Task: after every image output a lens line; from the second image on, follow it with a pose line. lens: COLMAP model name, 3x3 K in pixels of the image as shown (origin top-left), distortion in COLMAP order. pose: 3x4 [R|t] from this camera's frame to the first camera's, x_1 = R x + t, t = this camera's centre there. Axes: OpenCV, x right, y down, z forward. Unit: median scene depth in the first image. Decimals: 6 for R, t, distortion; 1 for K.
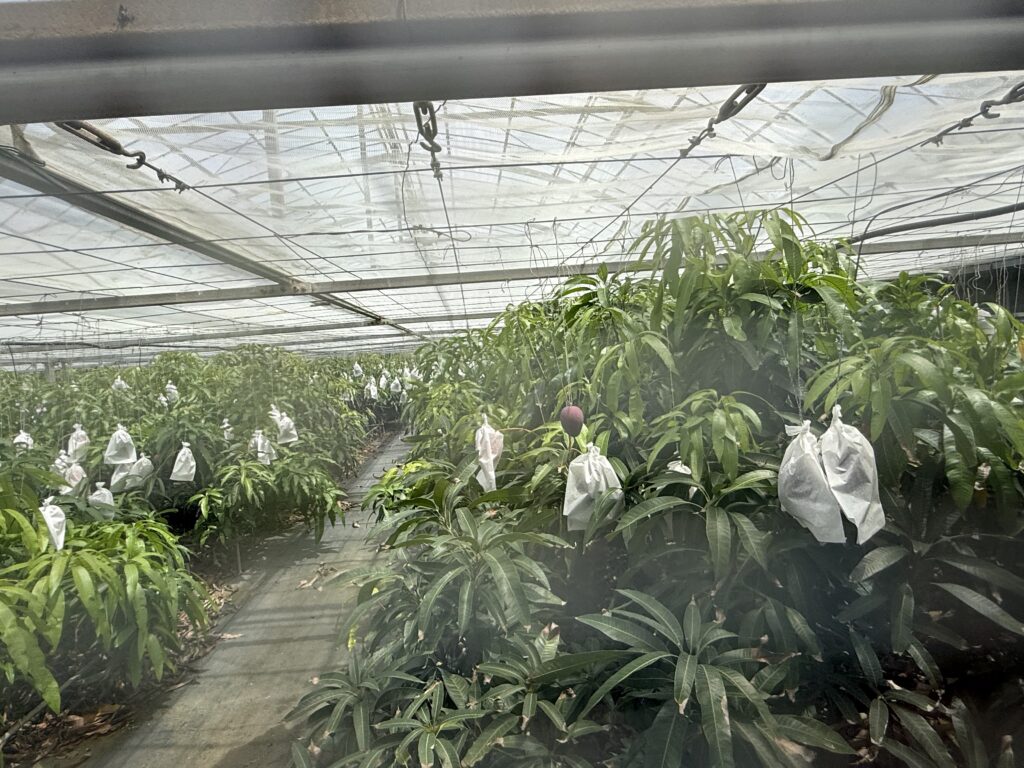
lens RADIAL K [[628.2, 0, 509.9], [0, 628.2, 387.1], [0, 0, 1]] dist [0.007824, 0.002687]
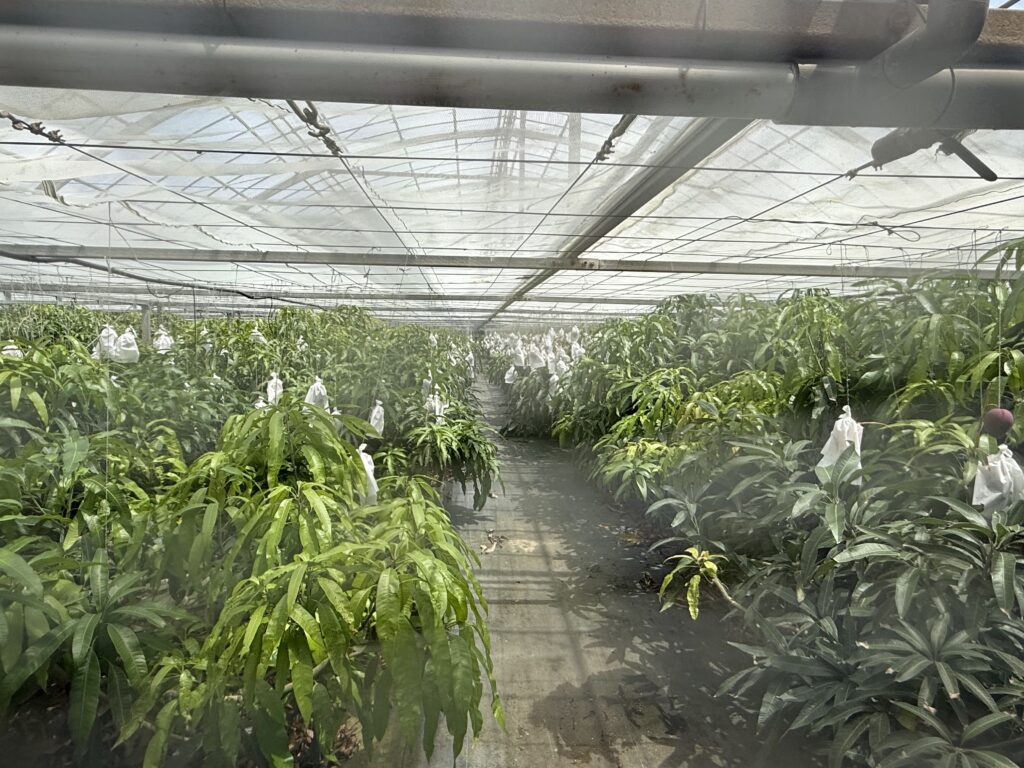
lens RADIAL K [[628.2, 0, 512.0], [0, 628.2, 381.2], [0, 0, 1]] dist [0.007824, 0.002687]
pose [[0.995543, 0.094034, 0.007227, -0.311066], [-0.094147, 0.995410, 0.017186, 0.019004], [-0.005578, -0.017790, 0.999826, -0.017446]]
